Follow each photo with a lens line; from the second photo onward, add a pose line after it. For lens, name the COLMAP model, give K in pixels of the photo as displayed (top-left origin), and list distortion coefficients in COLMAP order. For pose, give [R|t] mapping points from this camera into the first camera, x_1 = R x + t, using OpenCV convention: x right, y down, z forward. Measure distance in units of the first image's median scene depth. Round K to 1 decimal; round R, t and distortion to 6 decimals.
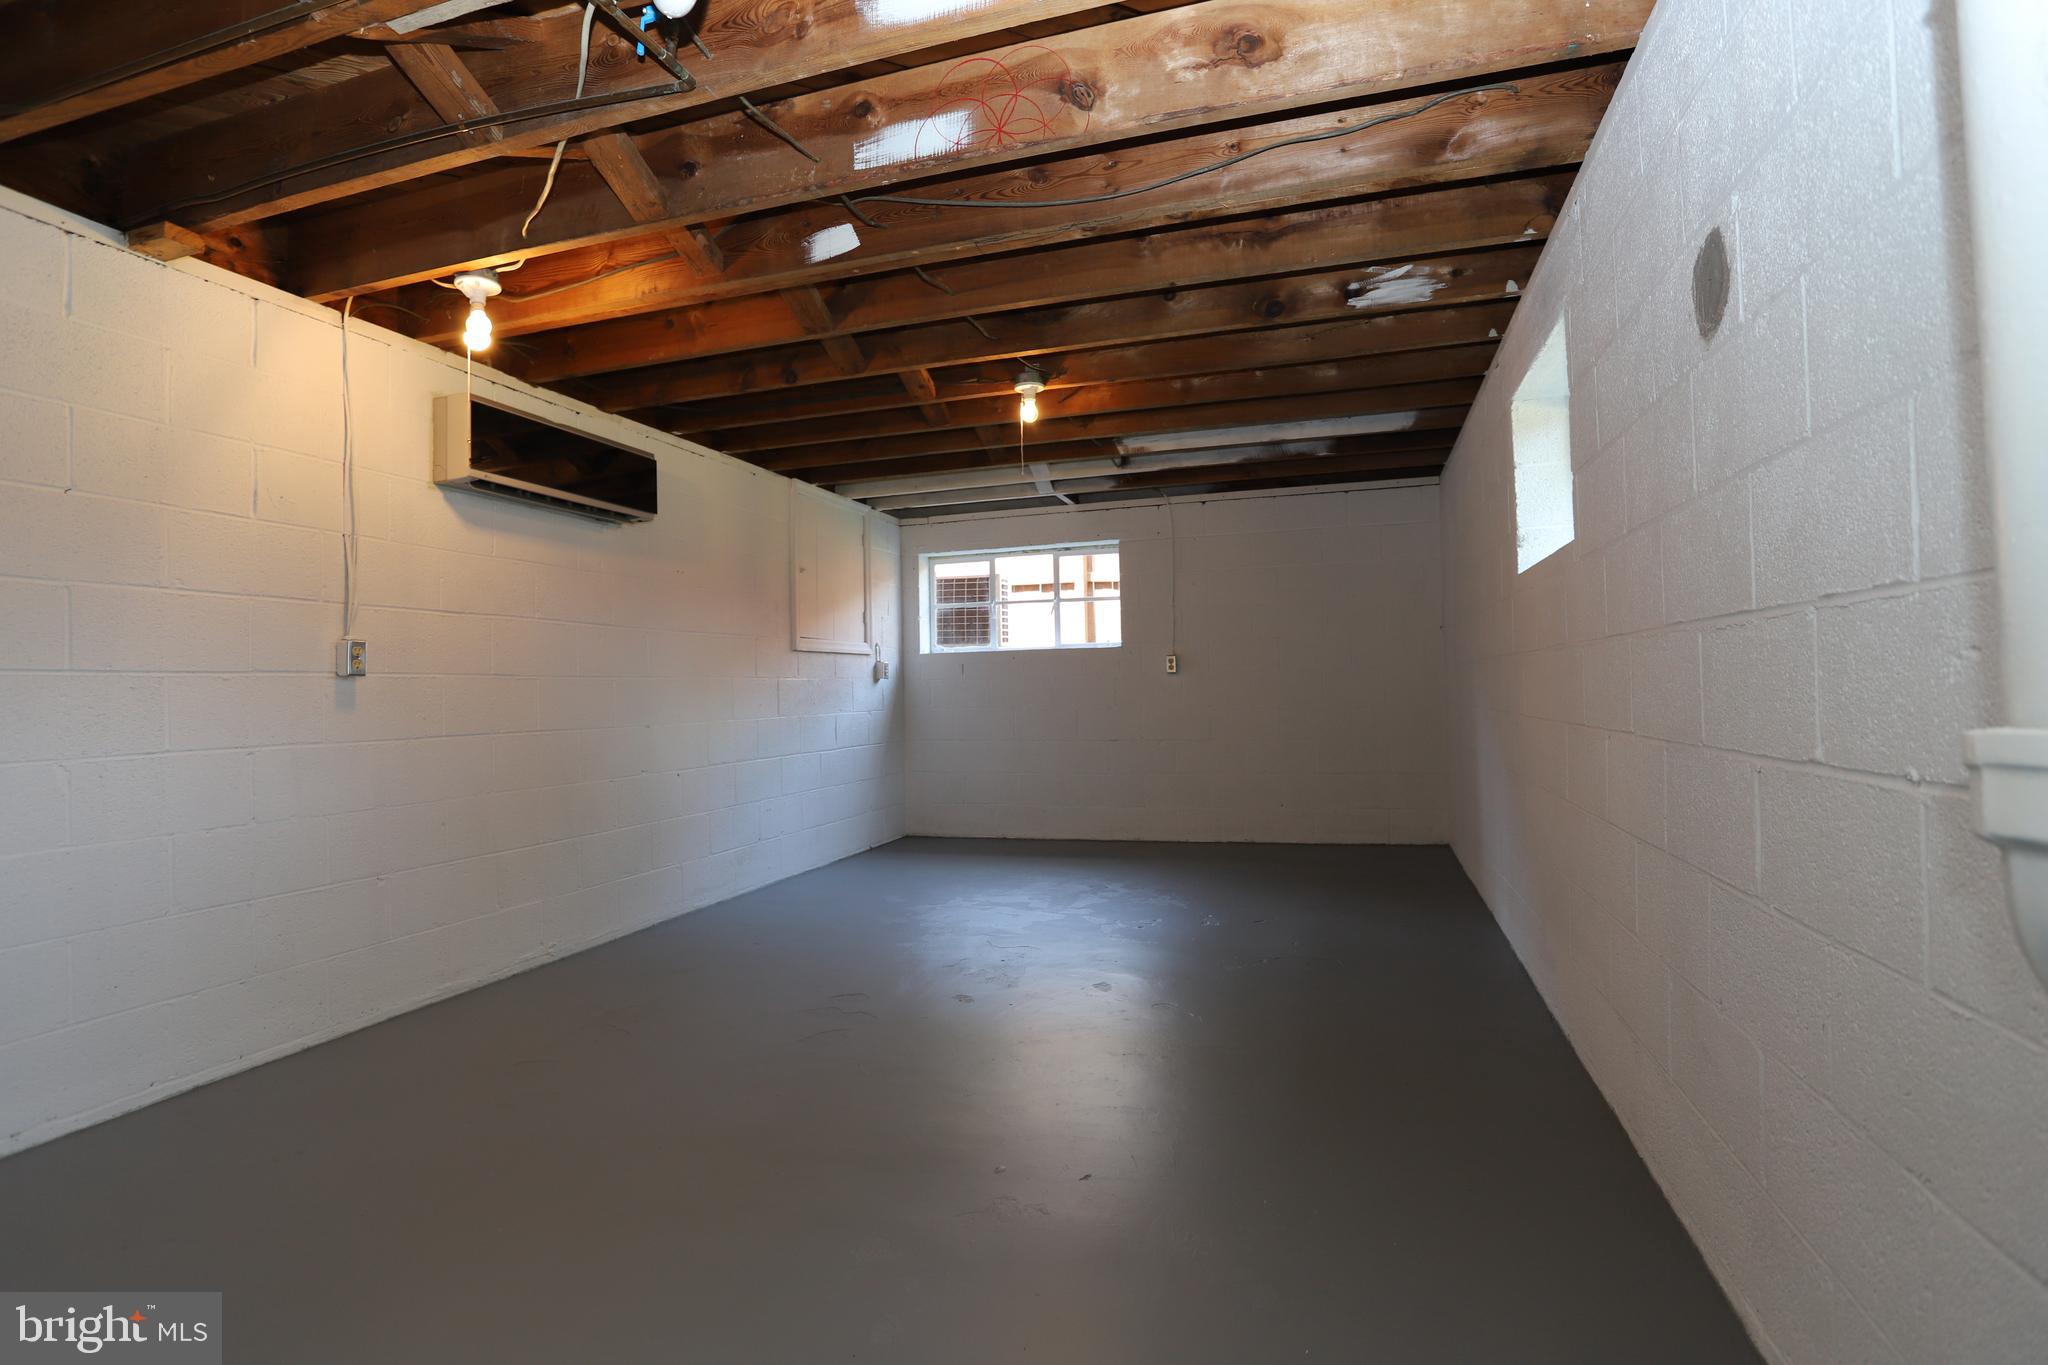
lens RADIAL K [[996.9, 0, 1011.9], [0, 996.9, 669.6], [0, 0, 1]] dist [-0.075844, 0.034318]
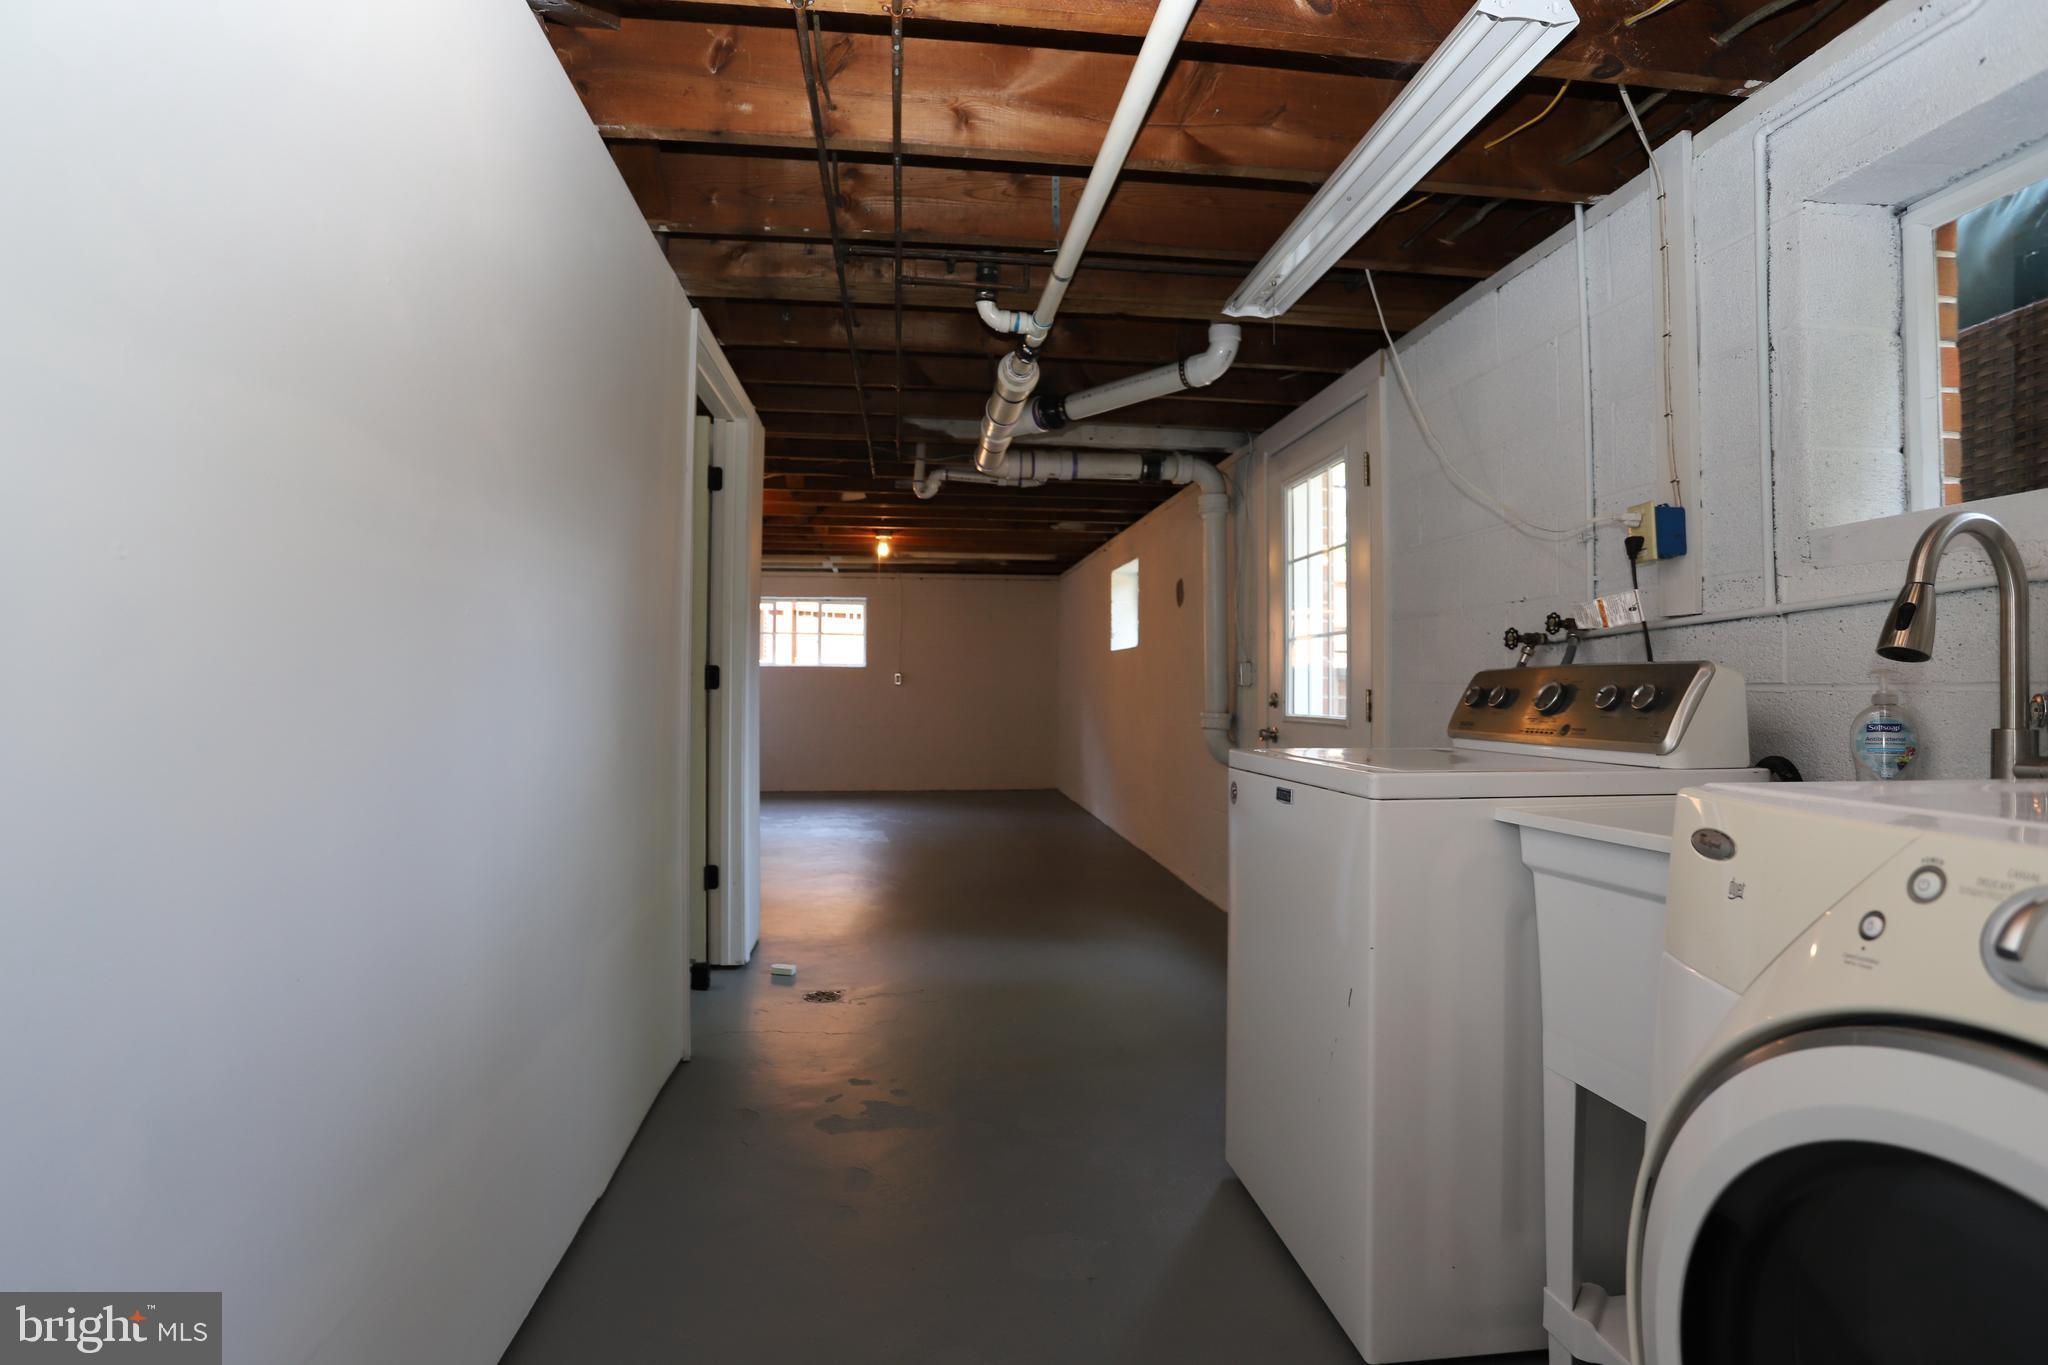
lens RADIAL K [[996.9, 0, 1011.9], [0, 996.9, 669.6], [0, 0, 1]] dist [-0.075844, 0.034318]
pose [[0.905661, 0.031996, 0.422794, -0.403801], [-0.032061, 0.999462, -0.006960, -0.017669], [-0.422789, -0.007252, 0.906199, -0.603564]]
